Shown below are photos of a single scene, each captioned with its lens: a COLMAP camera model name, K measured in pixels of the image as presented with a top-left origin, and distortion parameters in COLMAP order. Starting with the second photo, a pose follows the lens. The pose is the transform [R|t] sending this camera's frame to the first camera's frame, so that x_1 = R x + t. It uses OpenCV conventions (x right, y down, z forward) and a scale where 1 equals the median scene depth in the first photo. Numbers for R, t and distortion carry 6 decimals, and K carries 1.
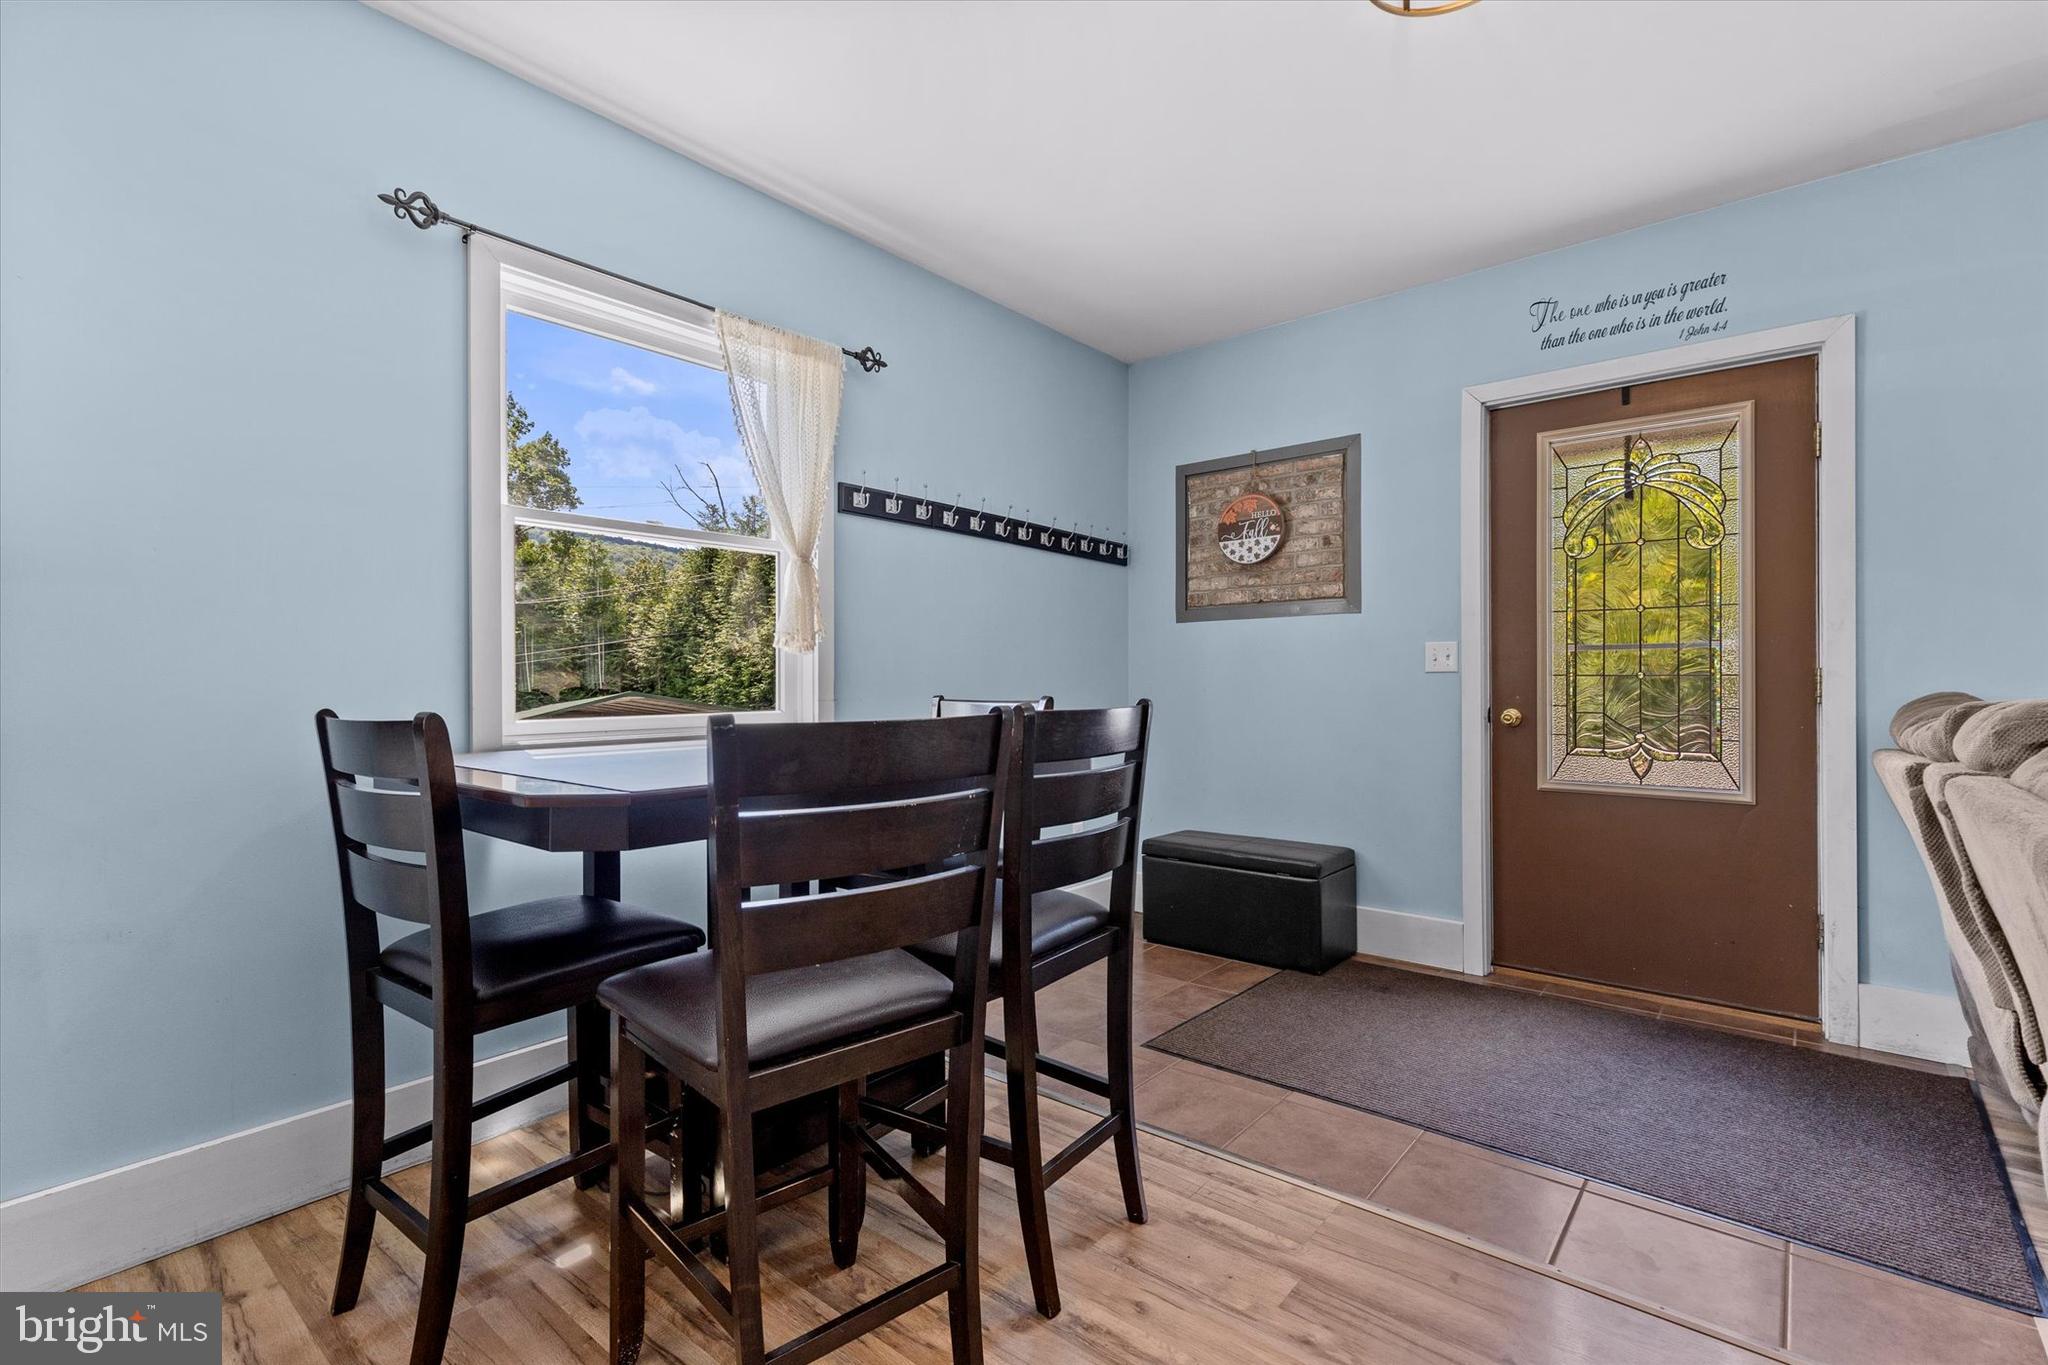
lens RADIAL K [[940.1, 0, 1031.2], [0, 940.1, 665.1], [0, 0, 1]] dist [0.013870, -0.000154]
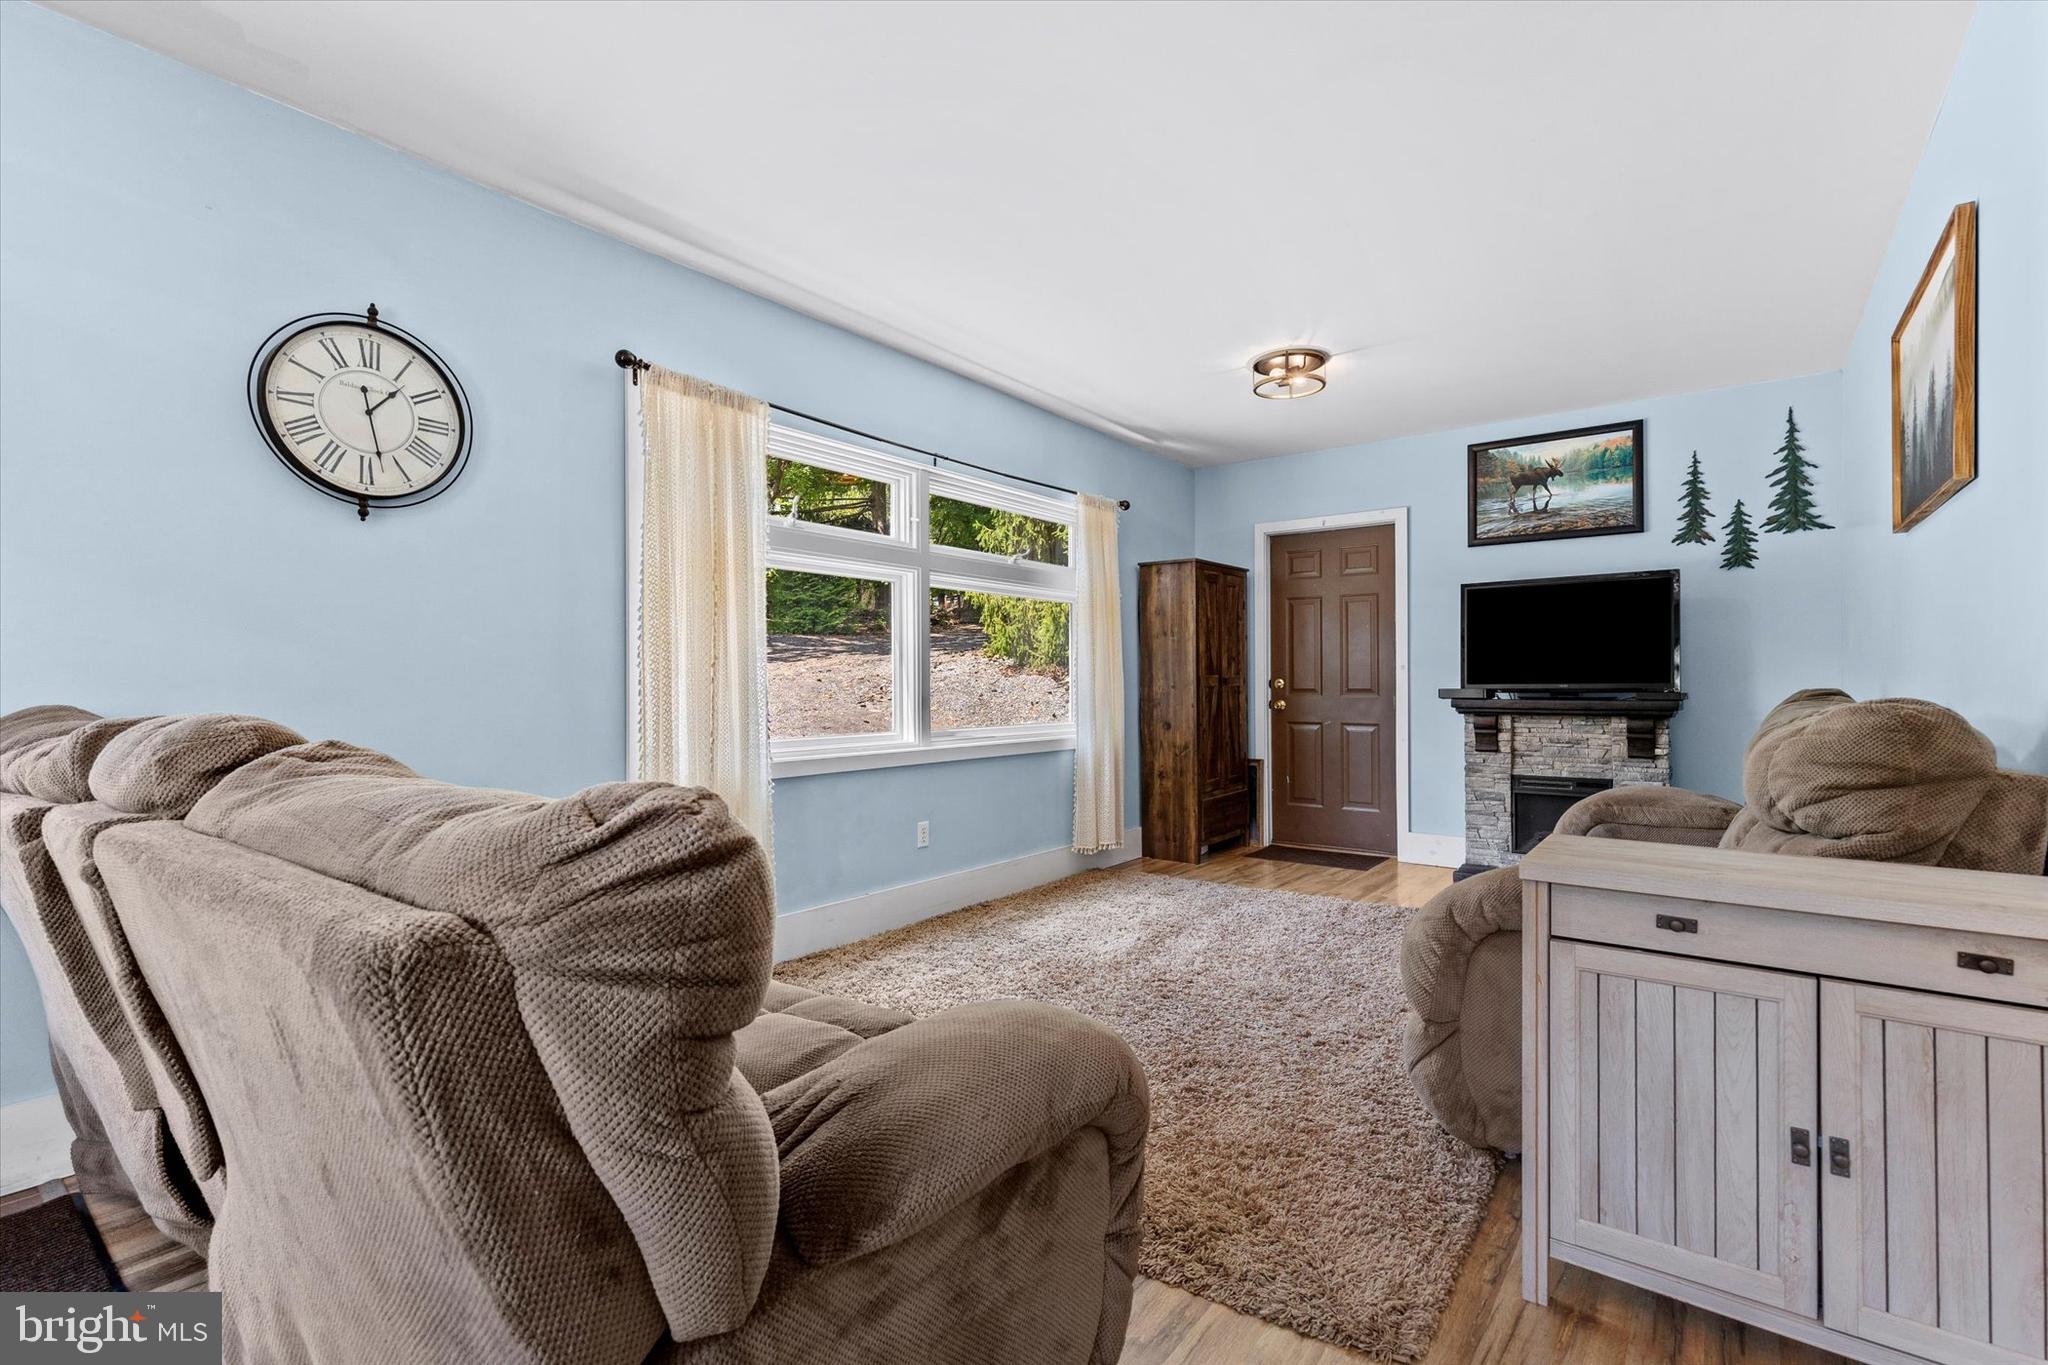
lens RADIAL K [[940.1, 0, 1027.6], [0, 940.1, 674.2], [0, 0, 1]] dist [0.013870, -0.000154]
pose [[-0.027999, 0.001348, 0.999607, 0.219456], [-0.003263, 0.999994, -0.001440, 0.001537], [-0.999603, -0.003303, -0.027994, 0.304609]]
